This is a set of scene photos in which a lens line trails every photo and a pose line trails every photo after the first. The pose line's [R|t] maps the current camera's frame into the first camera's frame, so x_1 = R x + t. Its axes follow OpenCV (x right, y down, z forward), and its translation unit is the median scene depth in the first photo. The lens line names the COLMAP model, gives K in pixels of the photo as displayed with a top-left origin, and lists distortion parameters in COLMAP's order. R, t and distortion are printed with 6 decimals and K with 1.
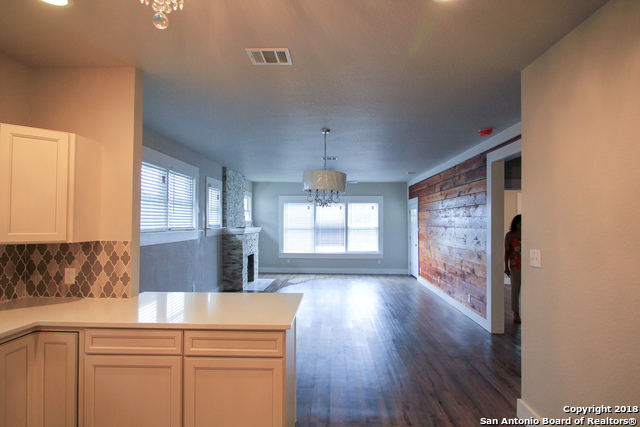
lens RADIAL K [[354.5, 0, 321.5], [0, 354.5, 211.9], [0, 0, 1]] dist [-0.012224, -0.000318]
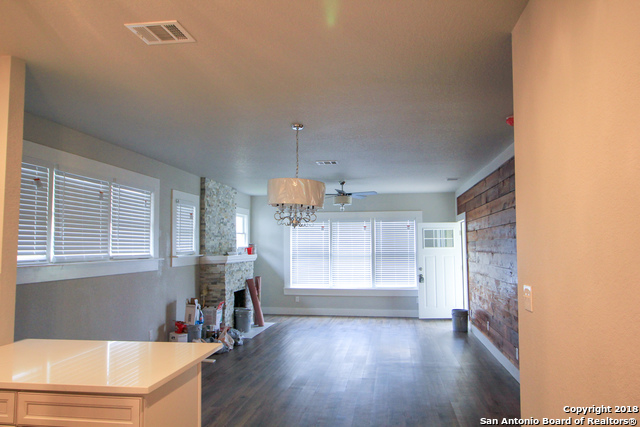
lens RADIAL K [[463.7, 0, 322.1], [0, 463.7, 214.3], [0, 0, 1]] dist [-0.002708, 0.004245]
pose [[0.993351, -0.015937, -0.114013, 0.132760], [0.011142, 0.999031, -0.042568, 0.001236], [0.114581, 0.041014, 0.992567, 0.023610]]
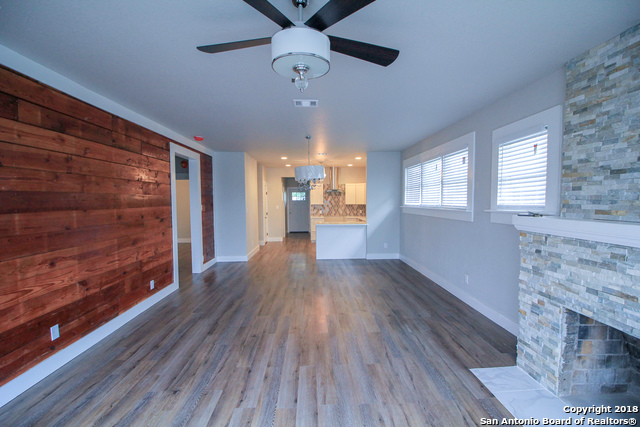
lens RADIAL K [[294.8, 0, 324.8], [0, 294.8, 215.6], [0, 0, 1]] dist [-0.004948, -0.011337]
pose [[-0.996484, 0.005653, -0.083590, 0.037622], [0.003671, 0.999709, 0.023850, 0.047602], [0.083700, 0.023459, -0.996215, 1.696729]]
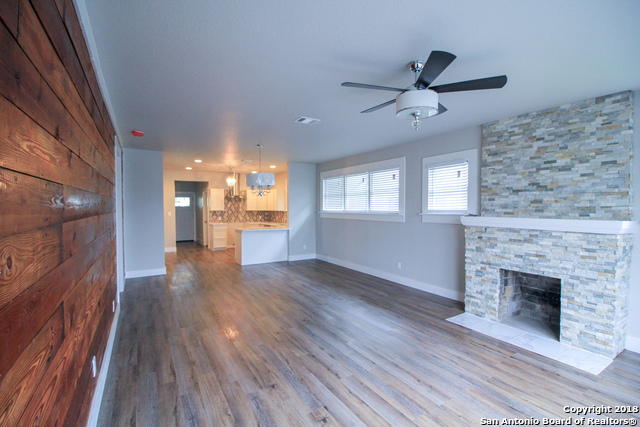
lens RADIAL K [[294.8, 0, 321.2], [0, 294.8, 214.1], [0, 0, 1]] dist [-0.004948, -0.011337]
pose [[-0.835206, 0.009118, -0.549862, 0.373940], [0.011252, 0.999937, -0.000510, 0.050827], [0.549823, -0.006613, -0.835255, 1.679298]]
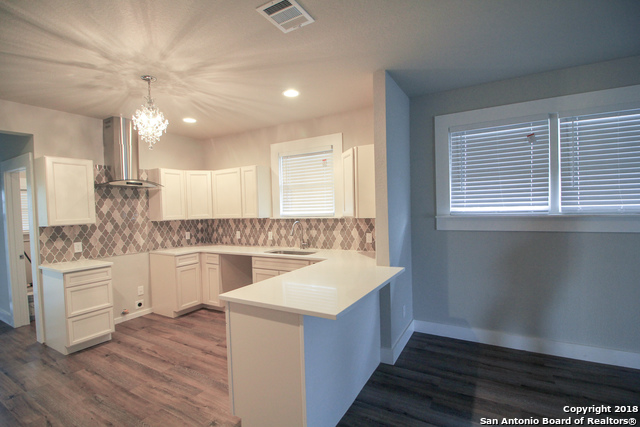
lens RADIAL K [[294.8, 0, 325.6], [0, 294.8, 216.1], [0, 0, 1]] dist [-0.004948, -0.011337]
pose [[-0.467091, 0.030497, -0.883683, 0.198830], [0.047497, 0.998827, 0.009366, 0.024056], [0.882933, -0.037598, -0.467992, 0.600439]]
